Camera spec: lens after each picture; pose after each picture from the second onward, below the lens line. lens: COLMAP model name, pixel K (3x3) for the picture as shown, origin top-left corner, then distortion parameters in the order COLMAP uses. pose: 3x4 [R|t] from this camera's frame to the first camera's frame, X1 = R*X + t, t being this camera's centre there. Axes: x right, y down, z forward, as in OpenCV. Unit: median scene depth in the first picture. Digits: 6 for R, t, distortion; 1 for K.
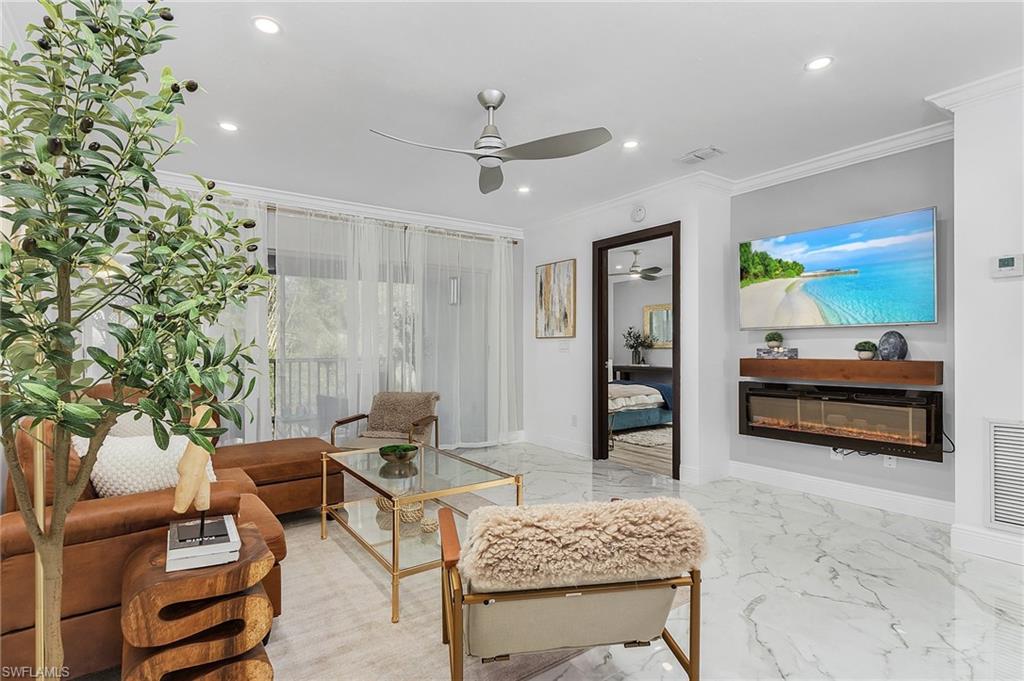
lens RADIAL K [[485.1, 0, 500.8], [0, 485.1, 359.2], [0, 0, 1]] dist [0.001229, -0.002247]
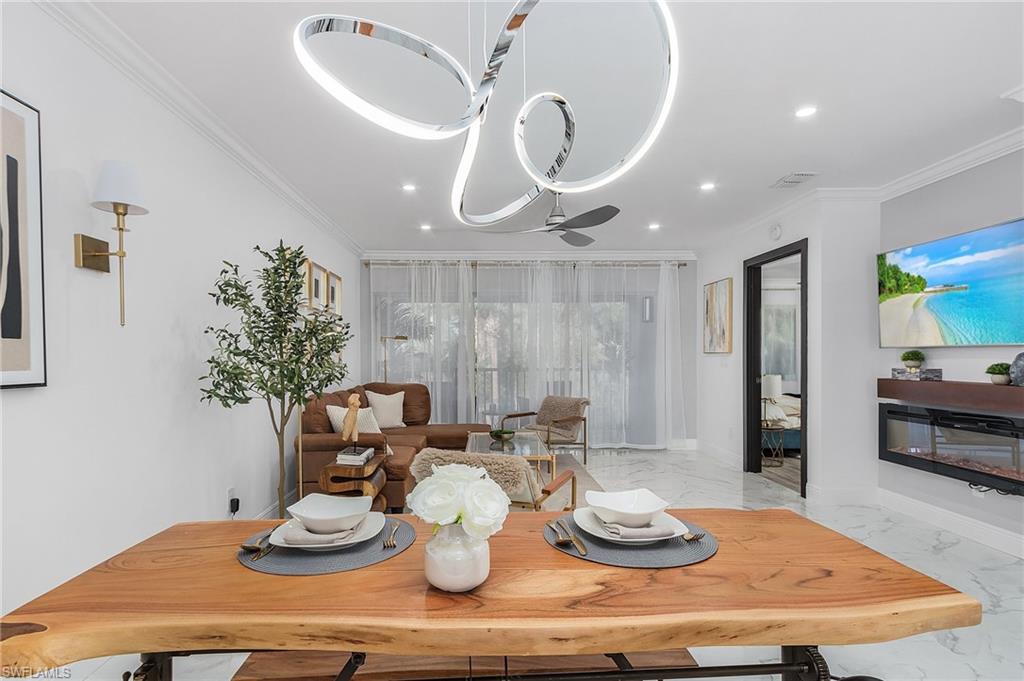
lens RADIAL K [[503.3, 0, 508.2], [0, 503.3, 364.6], [0, 0, 1]] dist [0.002230, -0.001461]
pose [[0.844400, 0.014770, -0.535510, 0.430457], [-0.015539, 0.999875, 0.003075, -0.020824], [0.535488, 0.005725, 0.844523, -0.216079]]
